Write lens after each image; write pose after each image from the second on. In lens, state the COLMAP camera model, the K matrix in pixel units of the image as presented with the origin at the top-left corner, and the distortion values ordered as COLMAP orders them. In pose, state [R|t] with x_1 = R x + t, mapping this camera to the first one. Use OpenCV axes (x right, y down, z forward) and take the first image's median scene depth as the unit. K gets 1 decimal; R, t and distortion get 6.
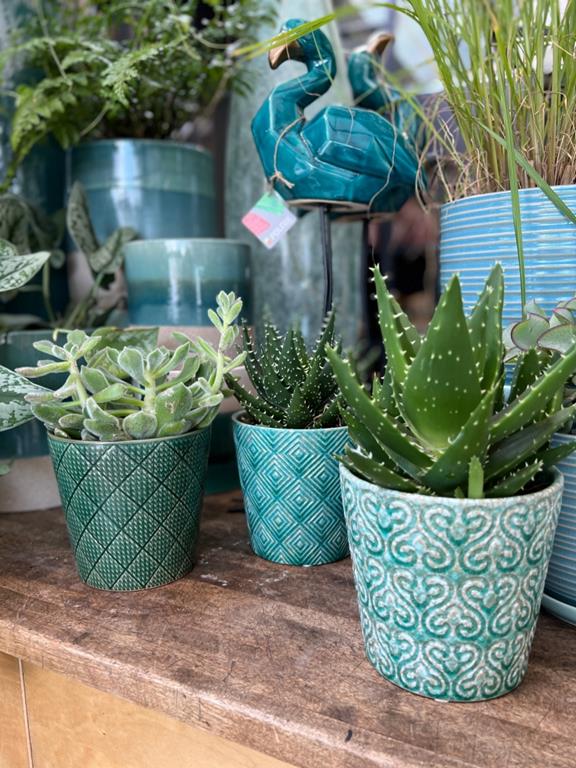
lens RADIAL K [[584.2, 0, 288.0], [0, 584.2, 384.0], [0, 0, 1]] dist [0.019684, -0.007629]
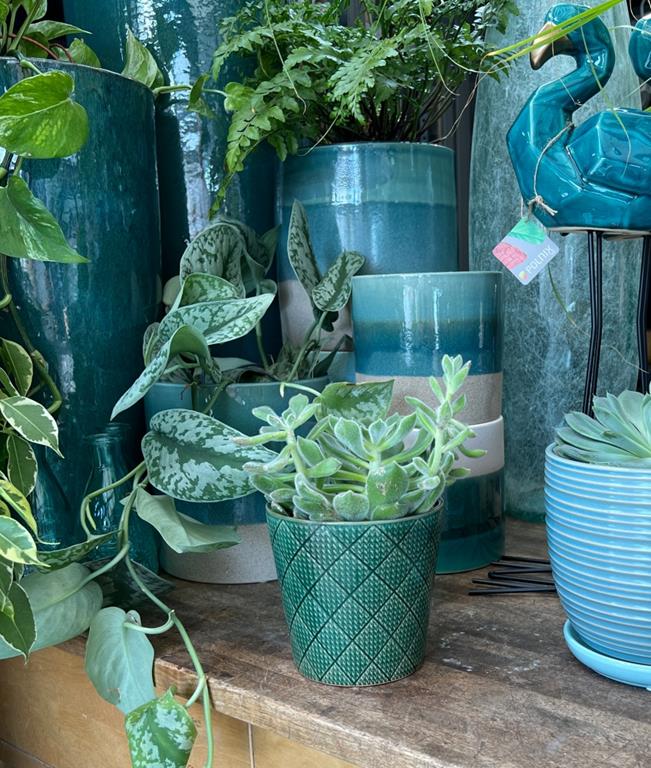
lens RADIAL K [[810.4, 0, 418.9], [0, 810.4, 475.3], [0, 0, 1]] dist [0.102915, -0.144234]
pose [[0.988933, 0.021680, -0.146773, -0.004645], [-0.012479, 0.997915, 0.063320, -0.037257], [0.147840, -0.060788, 0.987141, -0.220059]]
